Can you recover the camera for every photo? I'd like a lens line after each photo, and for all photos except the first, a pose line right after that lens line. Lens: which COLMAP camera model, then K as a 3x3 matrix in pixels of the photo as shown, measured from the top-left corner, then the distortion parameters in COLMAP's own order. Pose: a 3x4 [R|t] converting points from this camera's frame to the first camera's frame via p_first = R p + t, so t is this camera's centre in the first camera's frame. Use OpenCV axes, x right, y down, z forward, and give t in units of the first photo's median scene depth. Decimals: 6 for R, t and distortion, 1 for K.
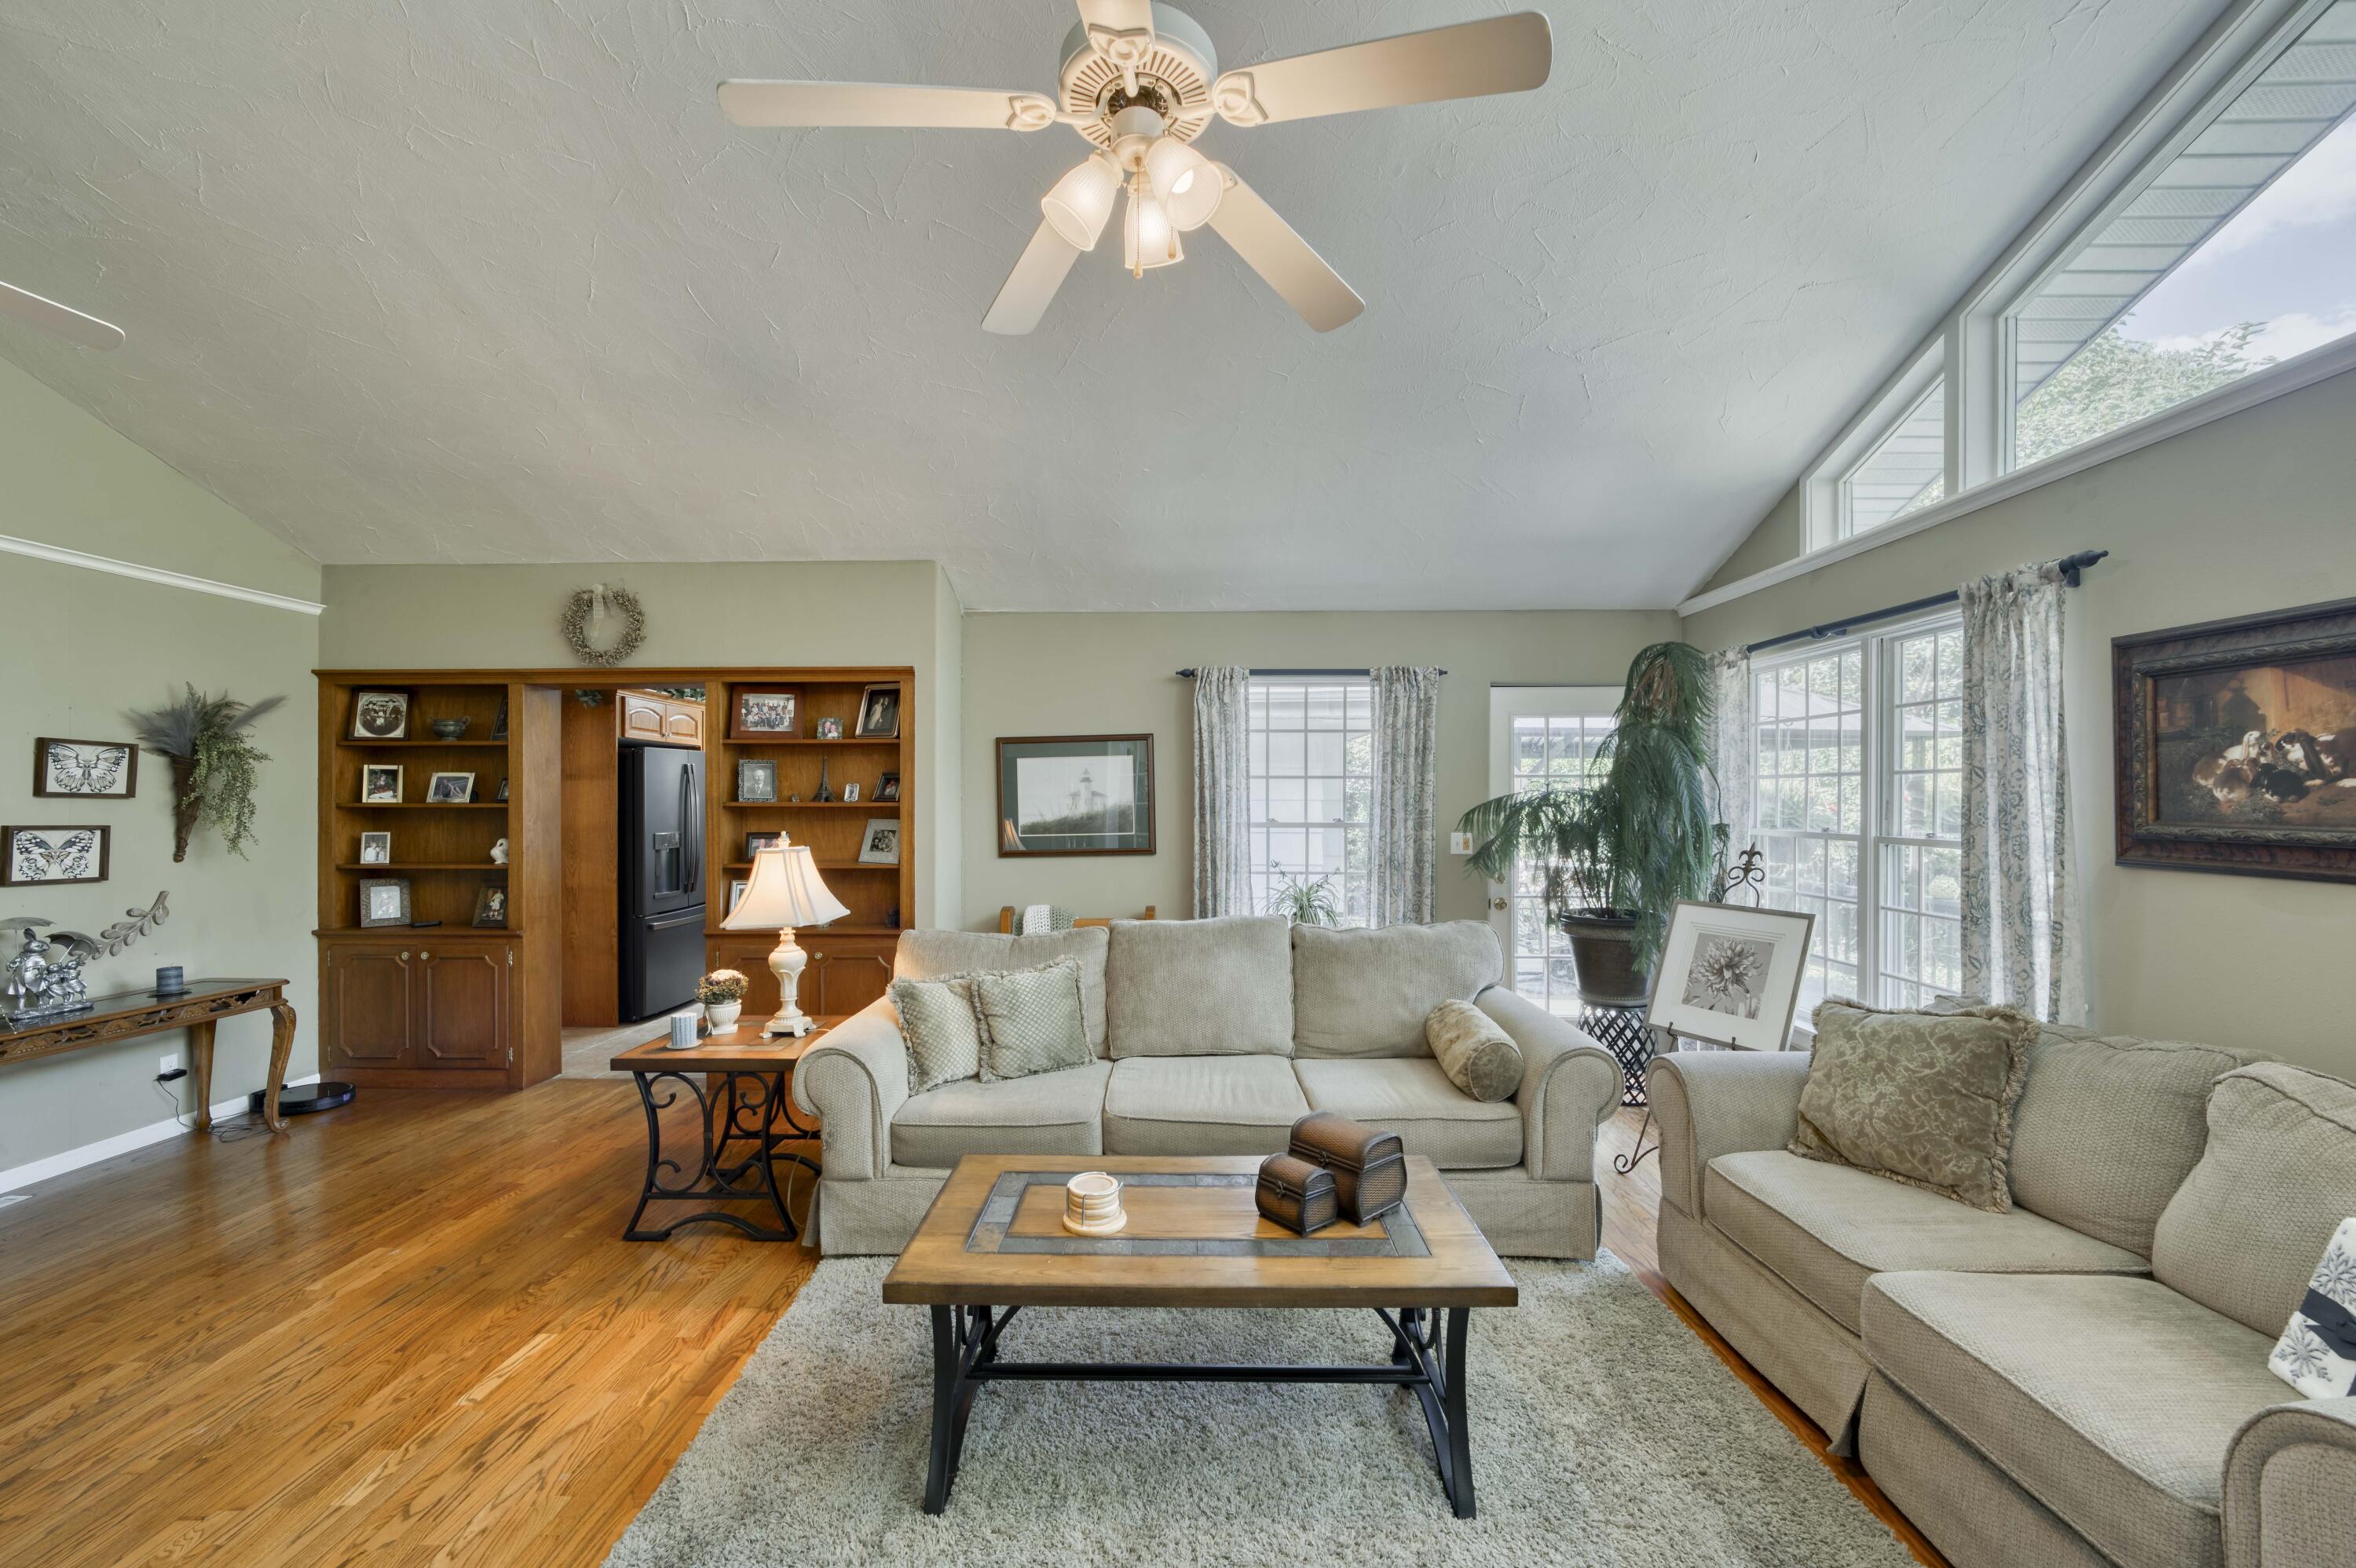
lens RADIAL K [[932.5, 0, 1177.4], [0, 932.5, 797.8], [0, 0, 1]] dist [-0.001733, -0.000409]
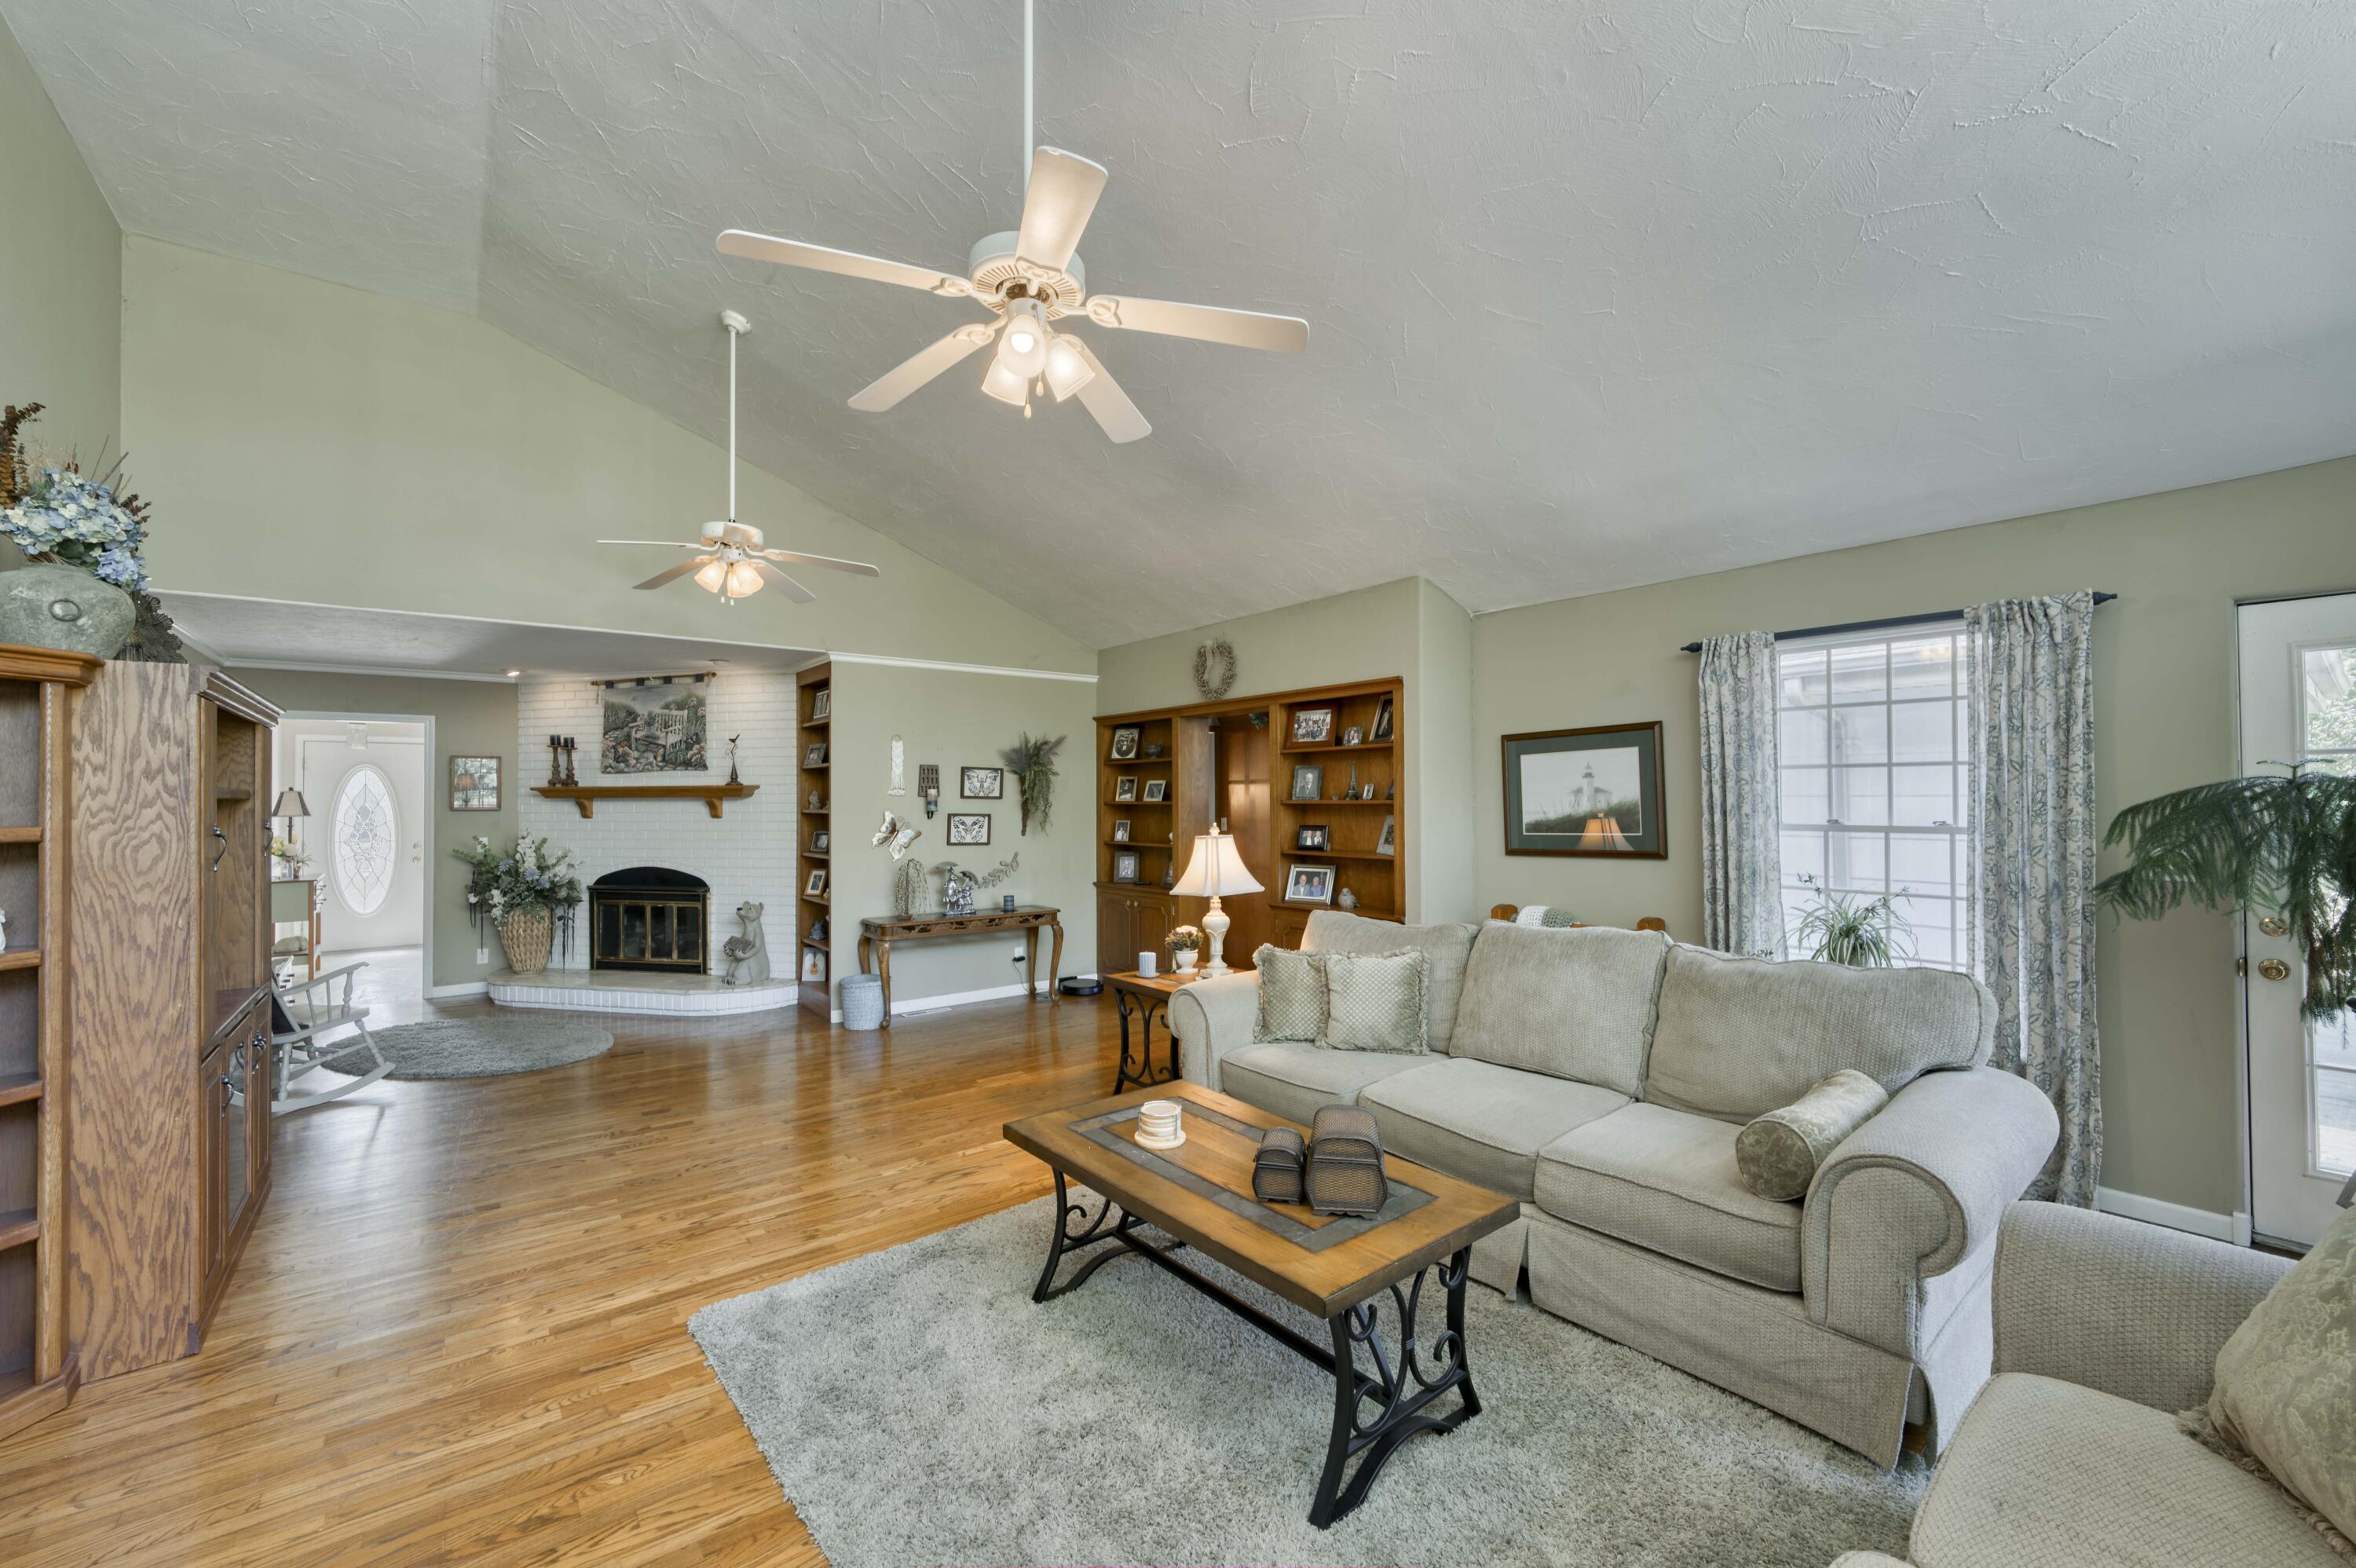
lens RADIAL K [[928.0, 0, 1178.0], [0, 928.0, 784.0], [0, 0, 1]] dist [-0.001797, -0.000641]
pose [[0.642831, -0.016040, -0.765840, 0.391484], [0.005100, 0.999848, -0.016660, 0.002955], [0.765991, 0.006804, 0.642816, 0.103344]]
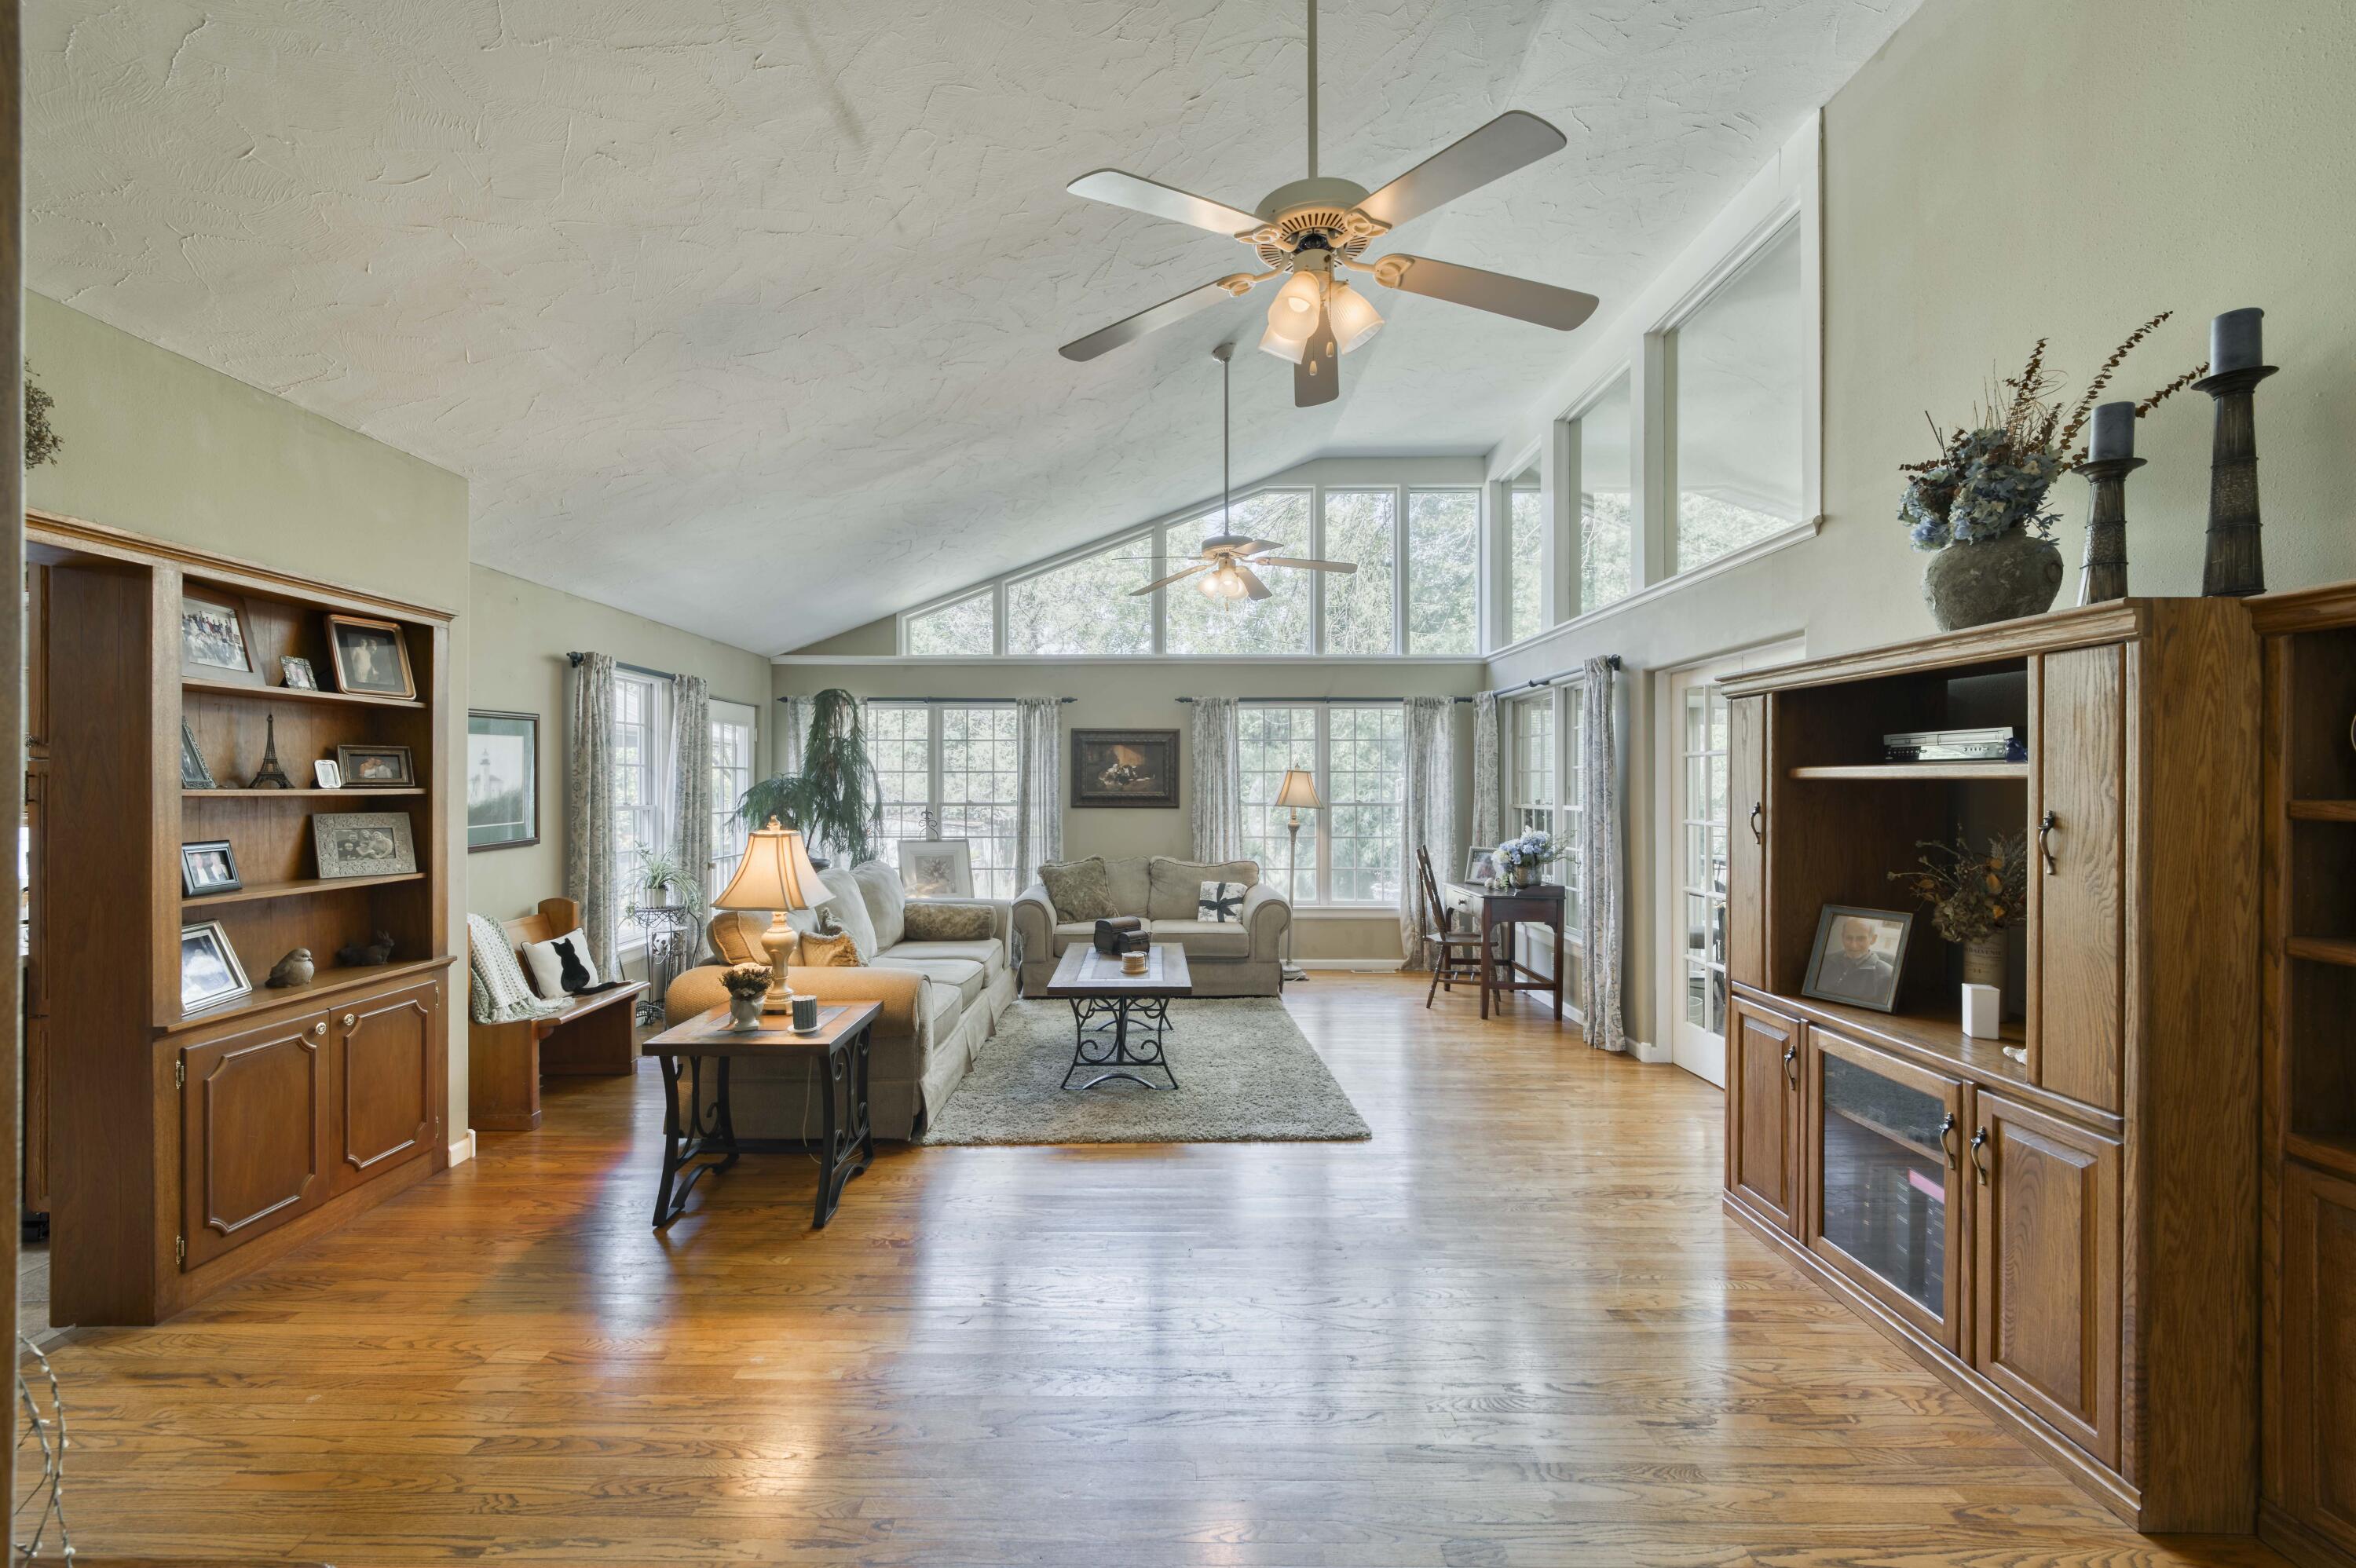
lens RADIAL K [[928.0, 0, 1178.0], [0, 928.0, 784.0], [0, 0, 1]] dist [-0.001797, -0.000641]
pose [[-0.037680, -0.001208, 0.999289, -1.086458], [-0.002532, 0.999996, 0.001114, -0.002024], [-0.999287, -0.002488, -0.037683, 0.453227]]
